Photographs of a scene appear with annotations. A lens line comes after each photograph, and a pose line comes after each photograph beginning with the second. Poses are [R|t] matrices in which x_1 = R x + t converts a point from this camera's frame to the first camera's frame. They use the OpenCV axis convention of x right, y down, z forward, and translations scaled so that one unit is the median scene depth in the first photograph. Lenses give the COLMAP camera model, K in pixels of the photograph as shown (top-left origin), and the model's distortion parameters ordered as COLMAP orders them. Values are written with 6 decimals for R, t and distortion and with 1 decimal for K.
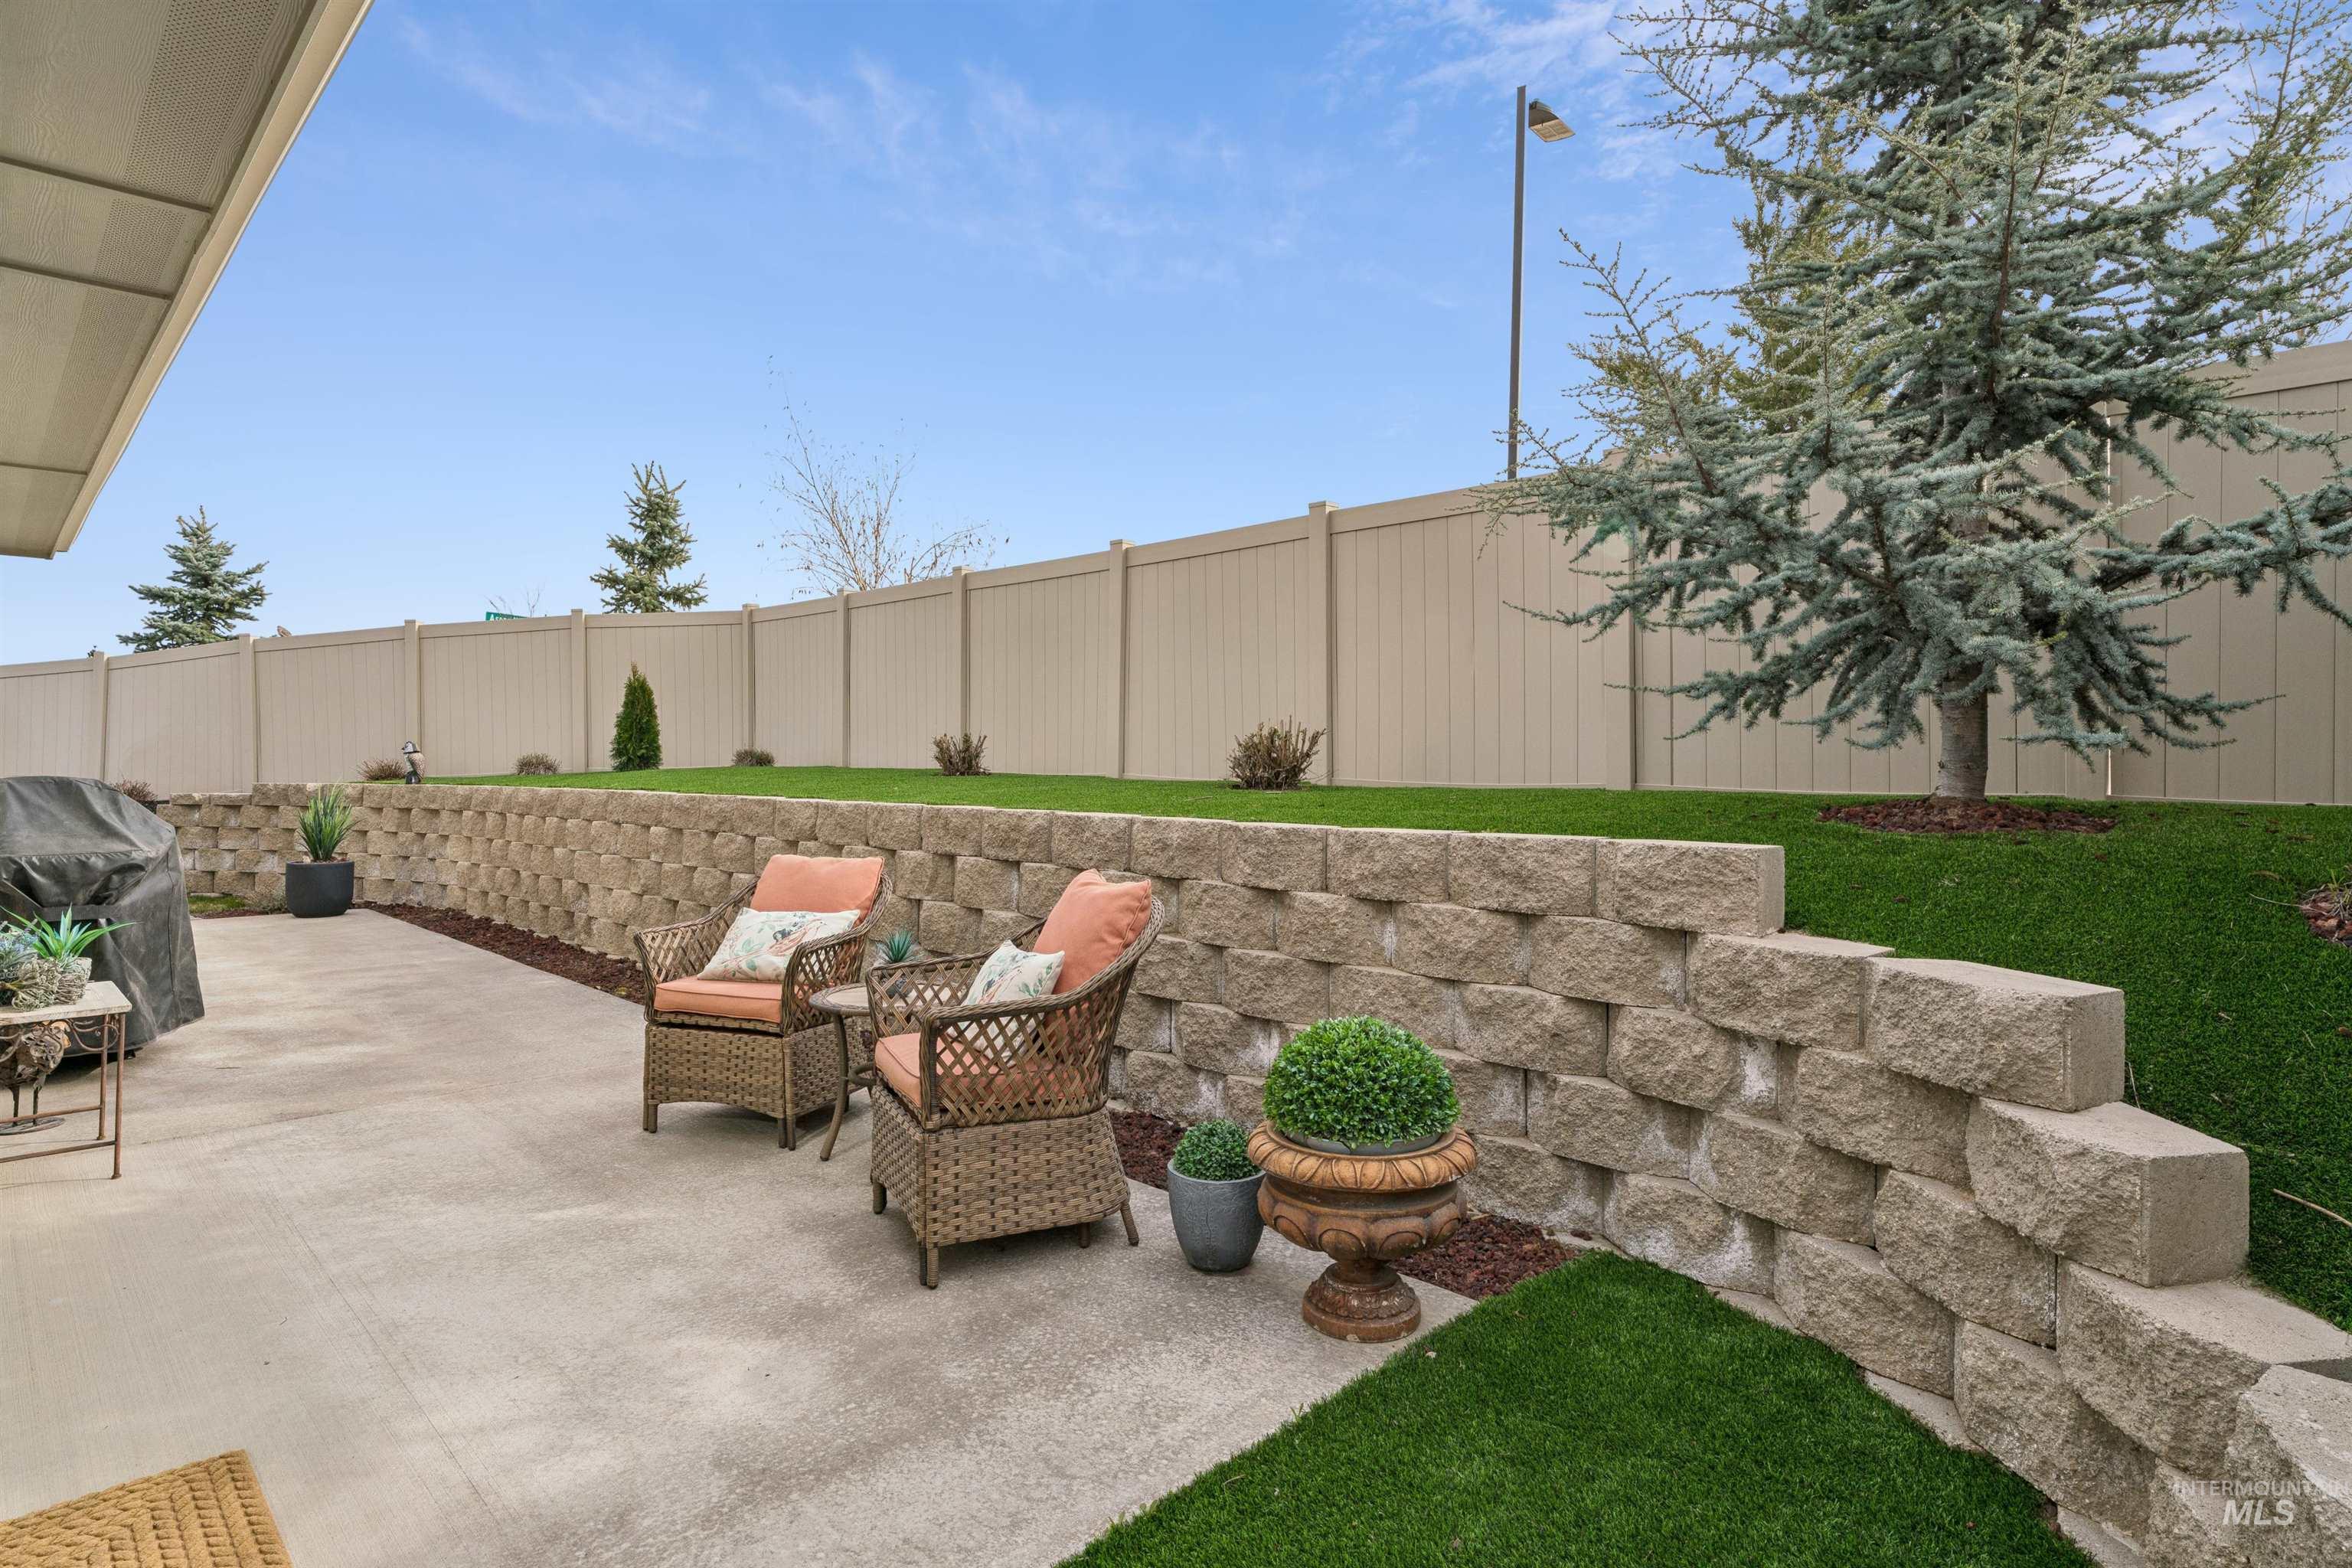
lens RADIAL K [[1219.8, 0, 1175.3], [0, 1219.8, 737.2], [0, 0, 1]] dist [0.010756, 0.000051]
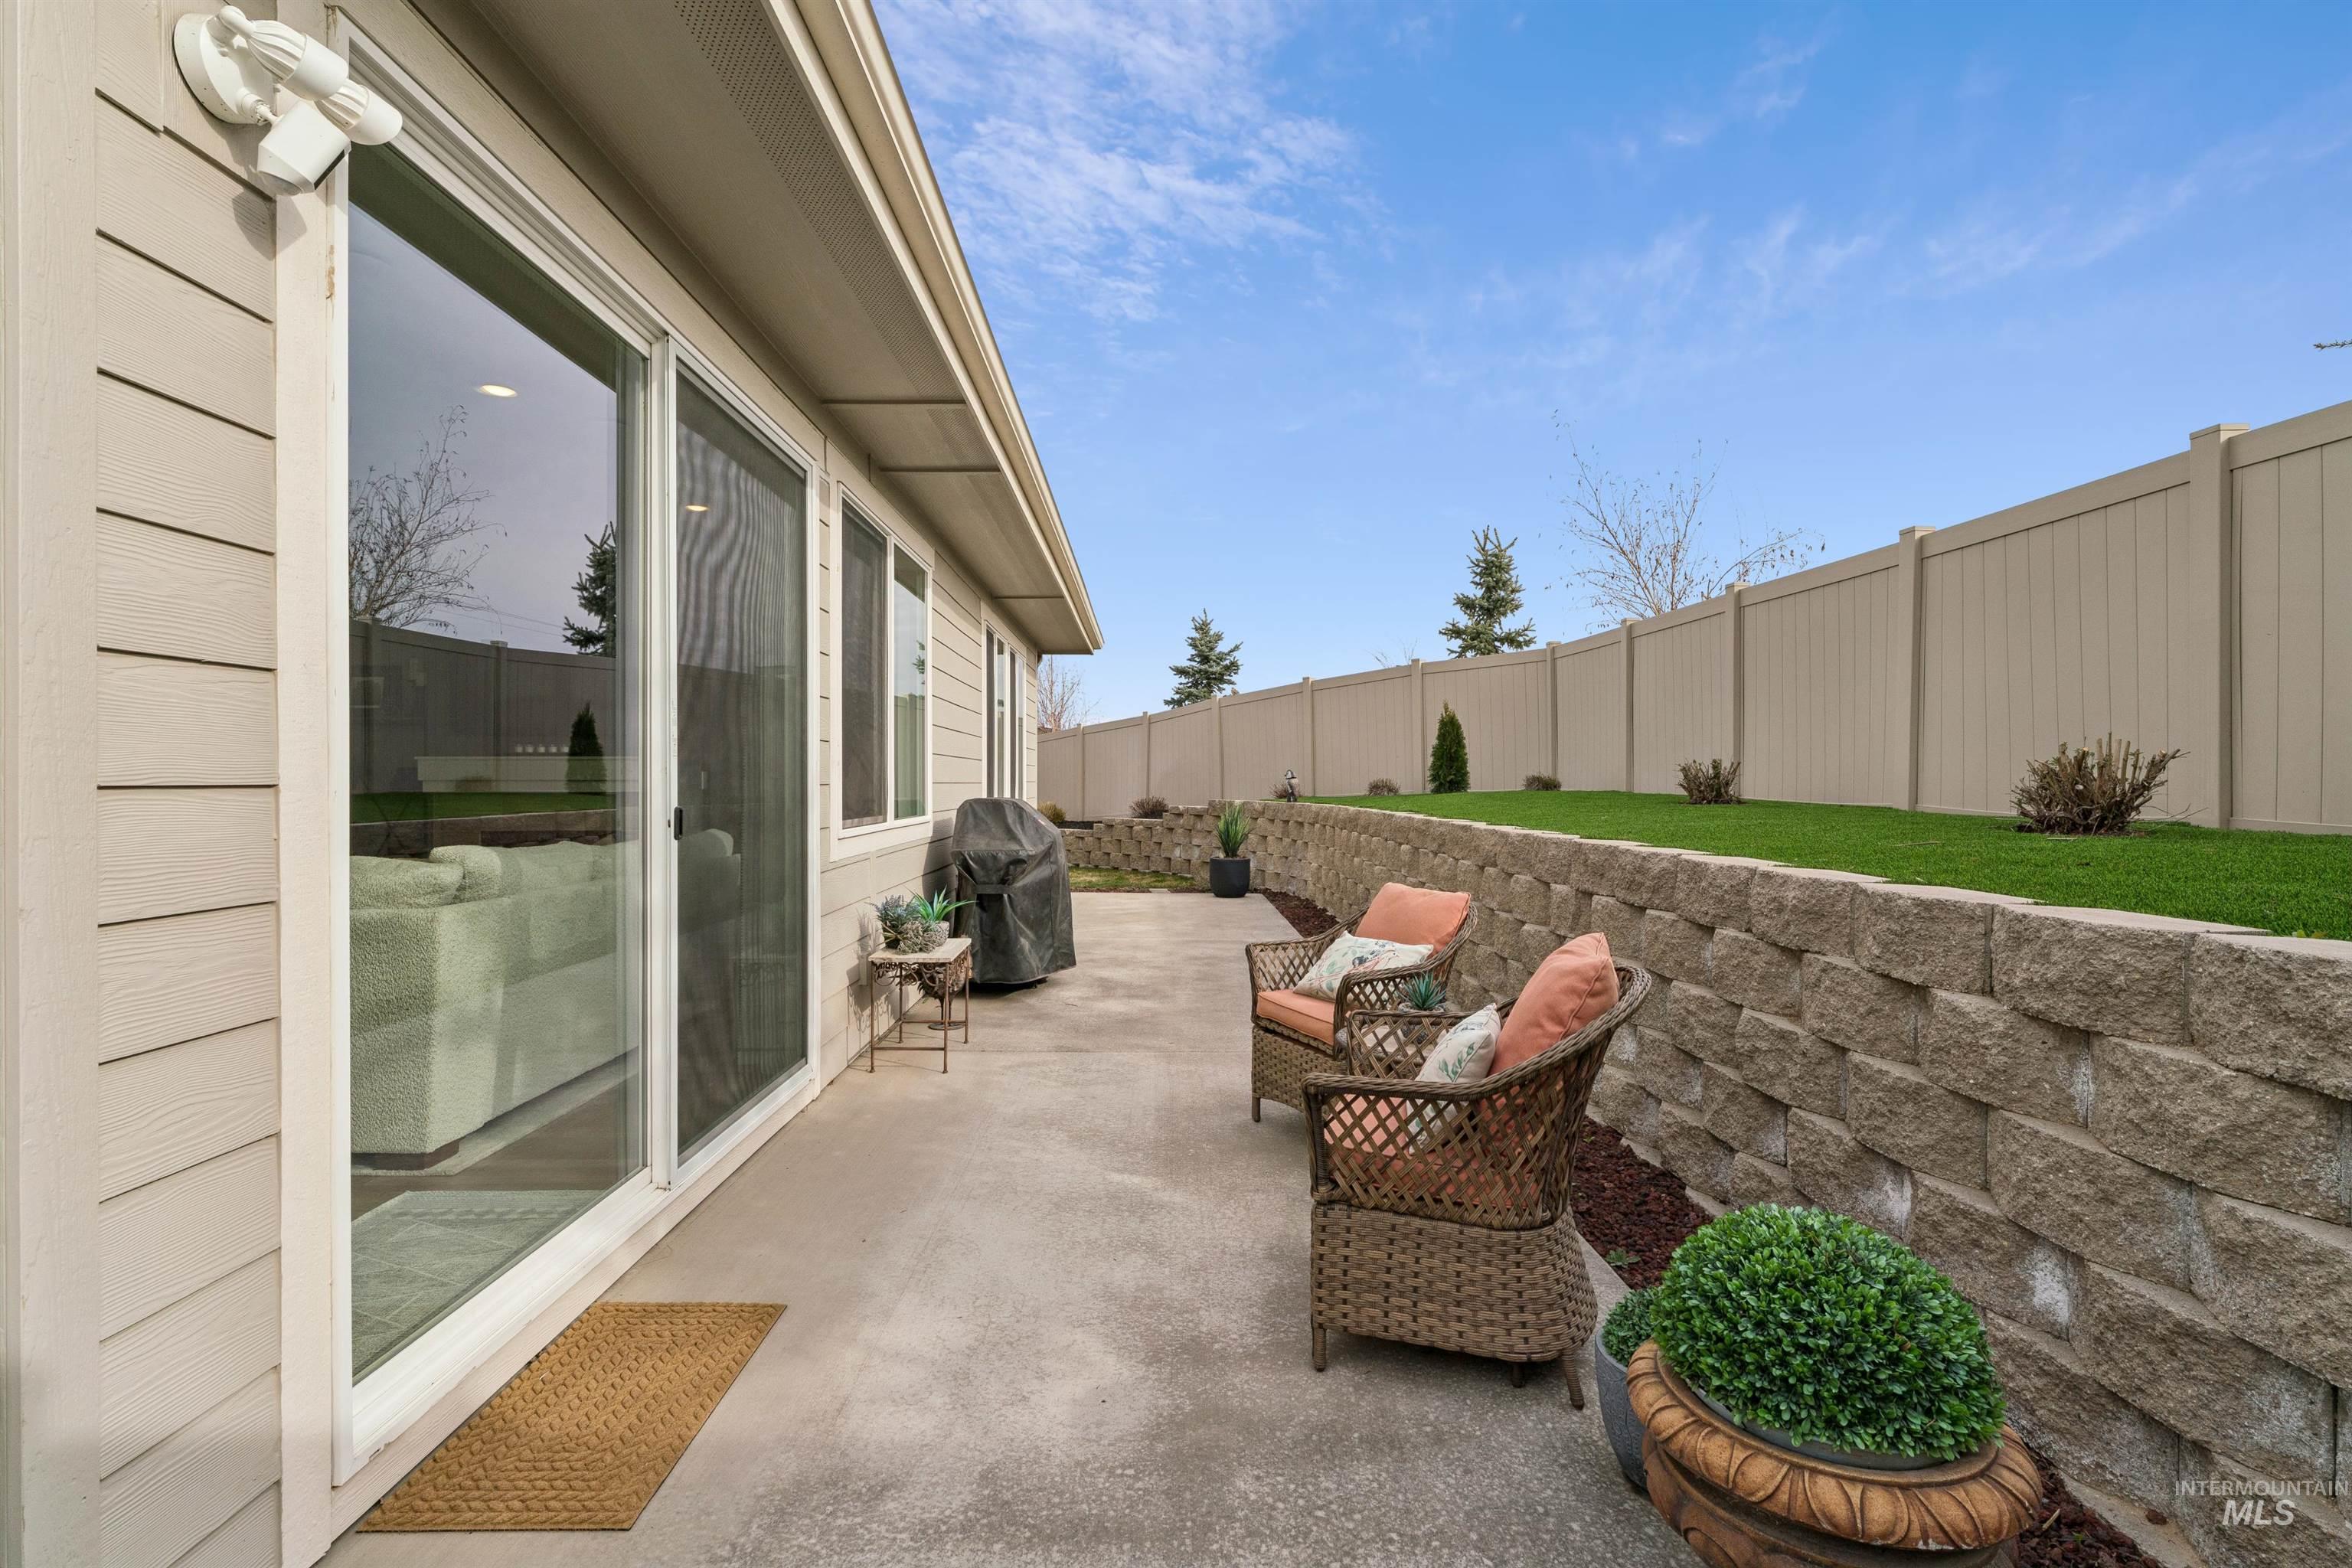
lens RADIAL K [[1055.6, 0, 1176.0], [0, 1055.6, 784.0], [0, 0, 1]] dist [-0.001587, 0.000436]
pose [[0.721606, 0.003379, -0.692296, 0.195368], [0.012561, 0.999760, 0.017972, -0.008700], [0.692190, -0.021664, 0.721390, 0.248331]]
